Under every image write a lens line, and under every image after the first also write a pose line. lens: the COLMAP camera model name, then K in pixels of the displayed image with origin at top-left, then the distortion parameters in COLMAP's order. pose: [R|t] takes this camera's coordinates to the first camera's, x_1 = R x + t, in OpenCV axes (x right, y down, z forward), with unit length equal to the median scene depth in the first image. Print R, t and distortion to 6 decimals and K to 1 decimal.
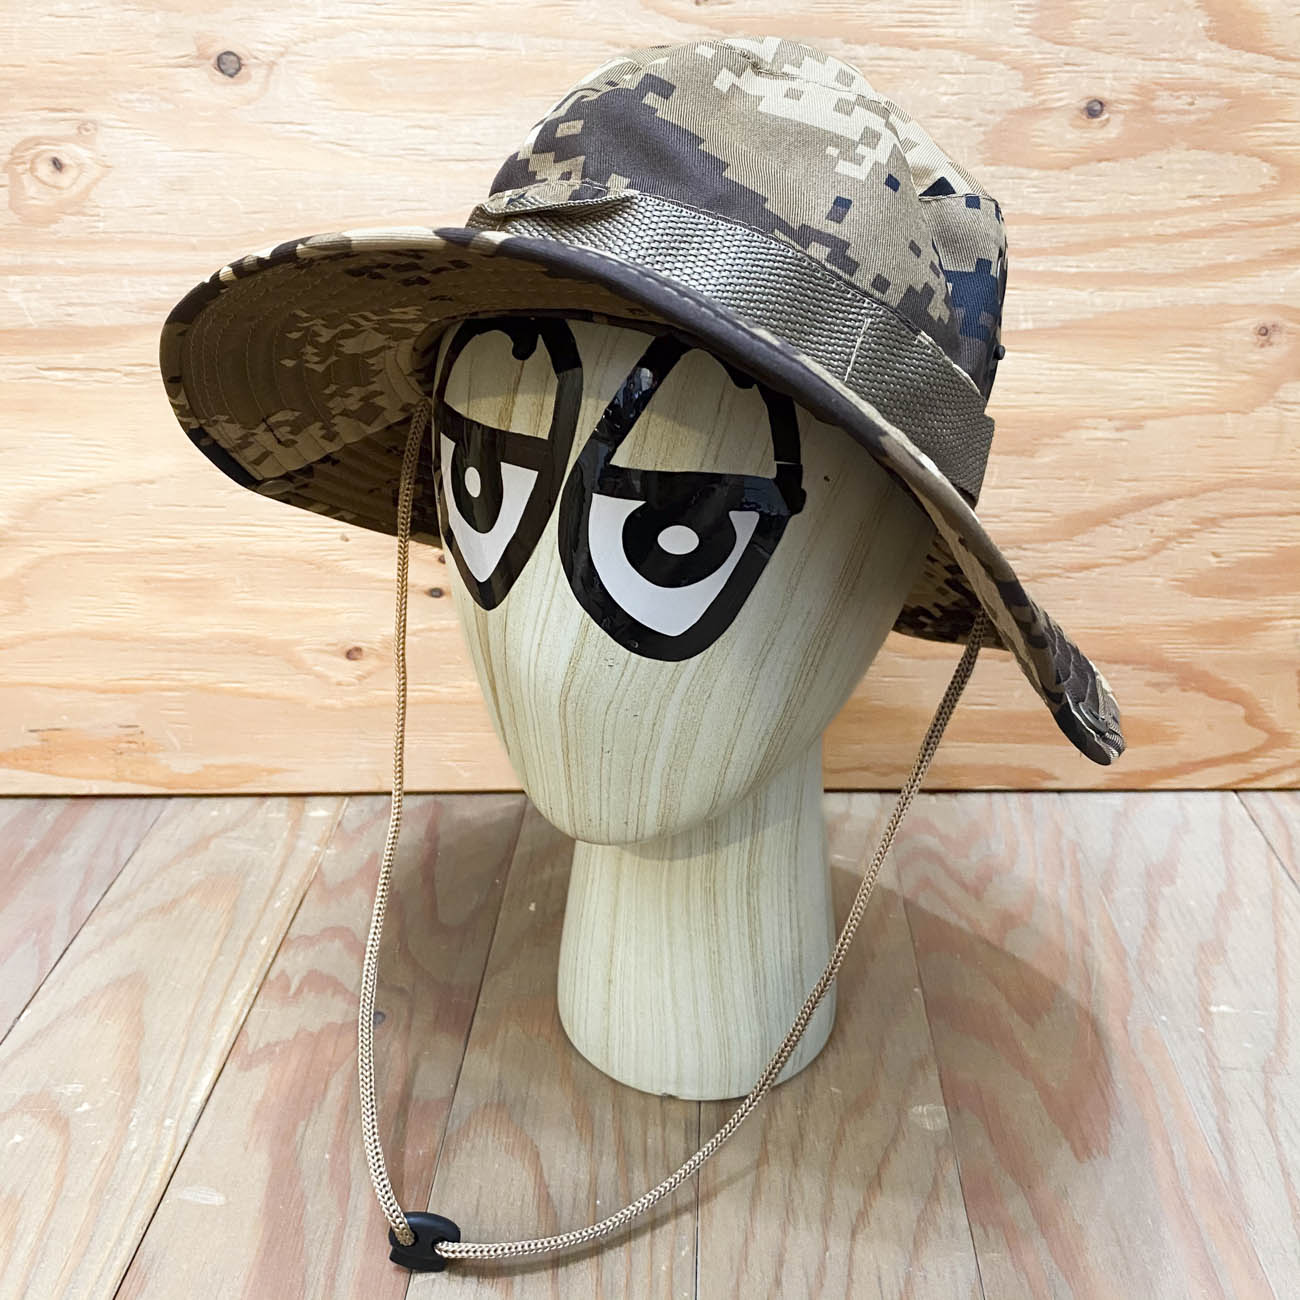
lens RADIAL K [[1370.2, 0, 642.2], [0, 1370.2, 643.4], [0, 0, 1]] dist [-0.012740, 0.000000]
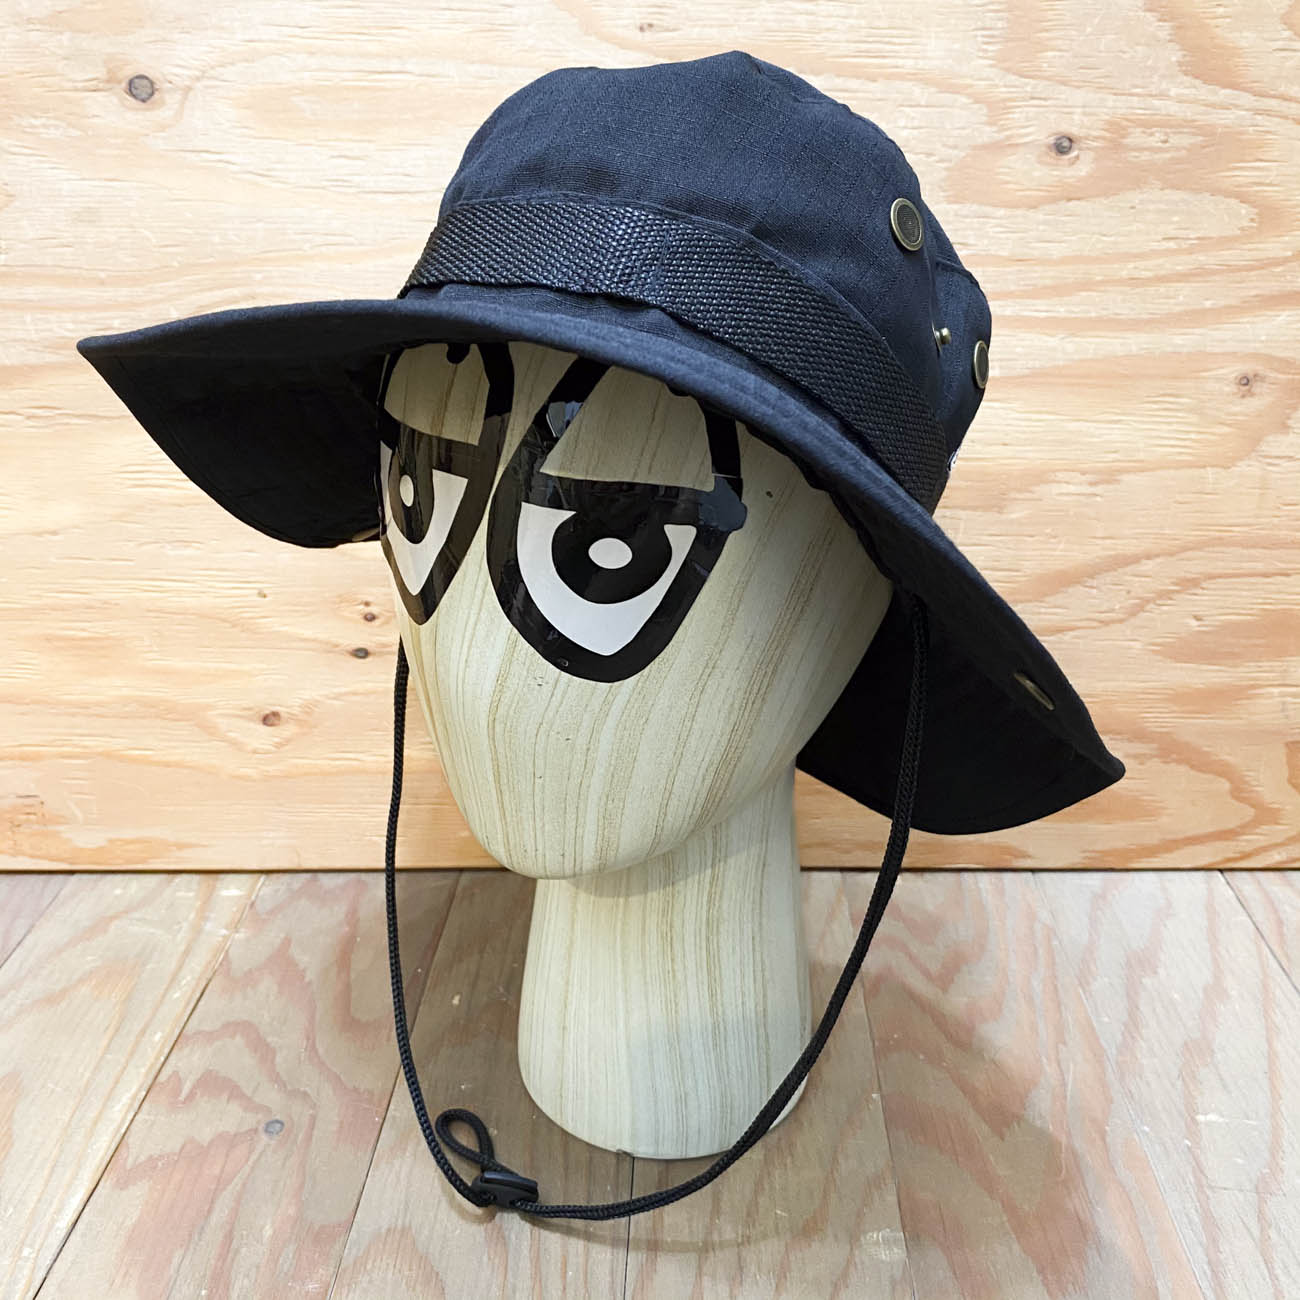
lens RADIAL K [[1370.2, 0, 644.8], [0, 1370.2, 639.1], [0, 0, 1]] dist [-0.012740, 0.000000]
pose [[0.999904, 0.005780, 0.012616, 0.032174], [-0.005203, 0.998962, -0.045260, -0.006414], [-0.012864, 0.045190, 0.998896, 0.075911]]
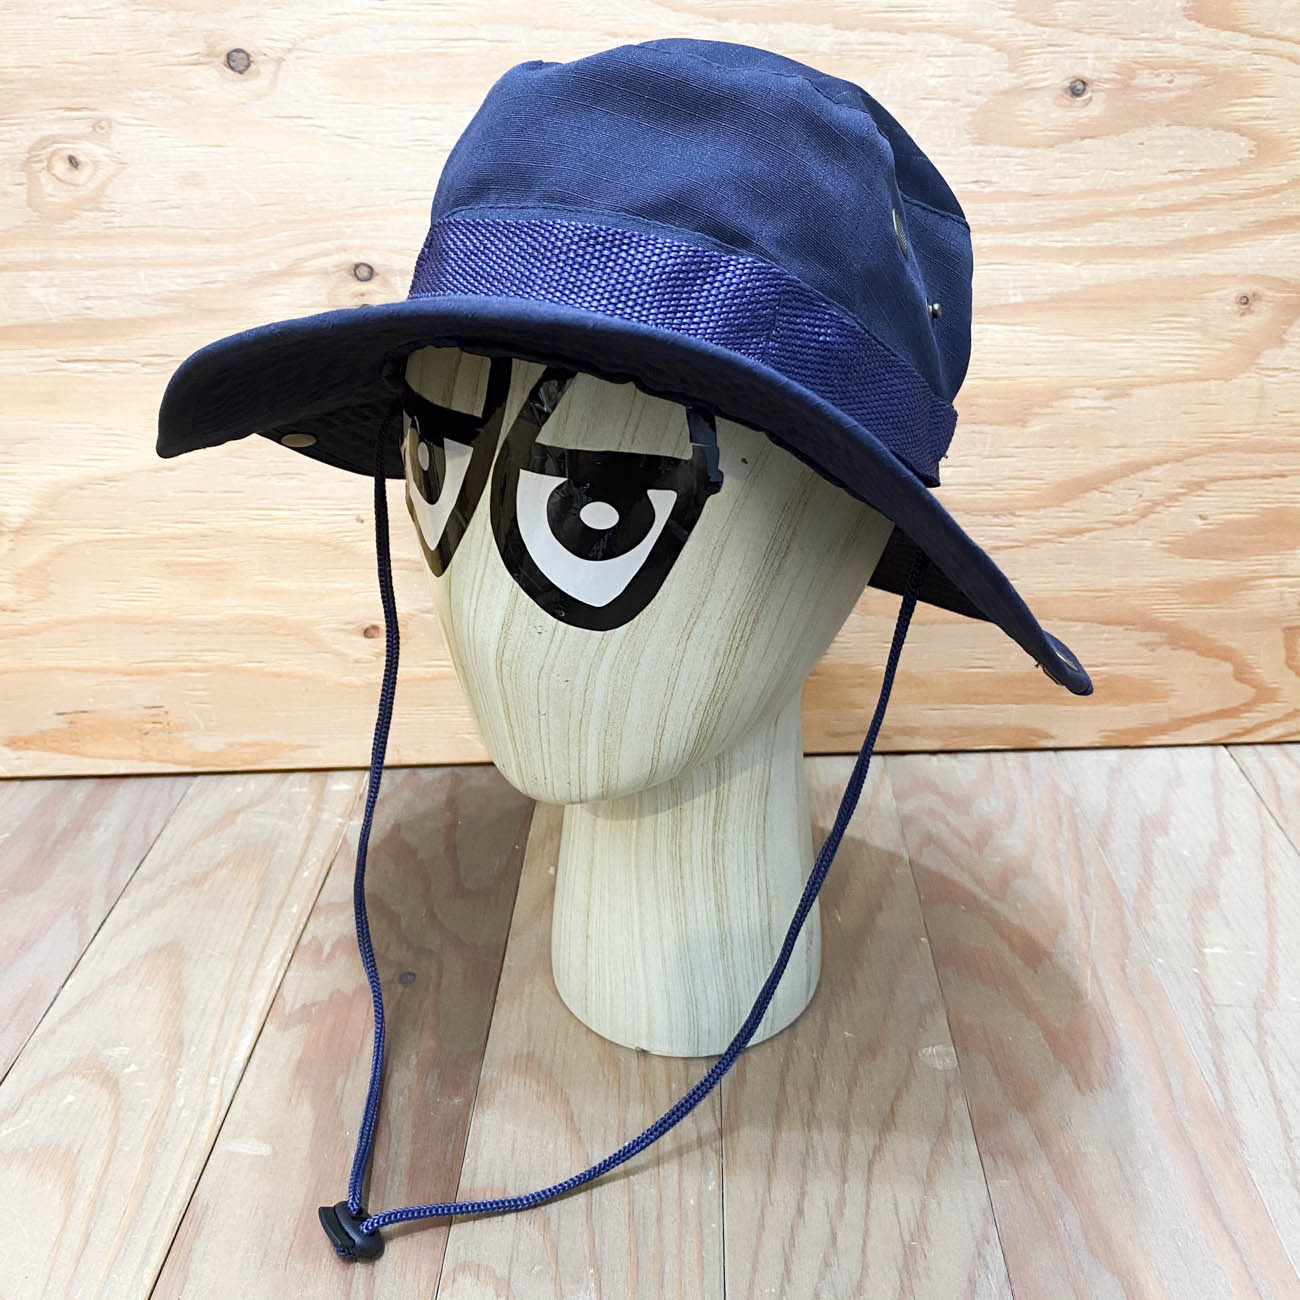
lens RADIAL K [[1370.2, 0, 644.8], [0, 1370.2, 641.6], [0, 0, 1]] dist [-0.012740, 0.000000]
pose [[0.999719, -0.022529, 0.007359, -0.013301], [0.022441, 0.999678, 0.011841, 0.008021], [-0.007623, -0.011672, 0.999903, -0.036340]]
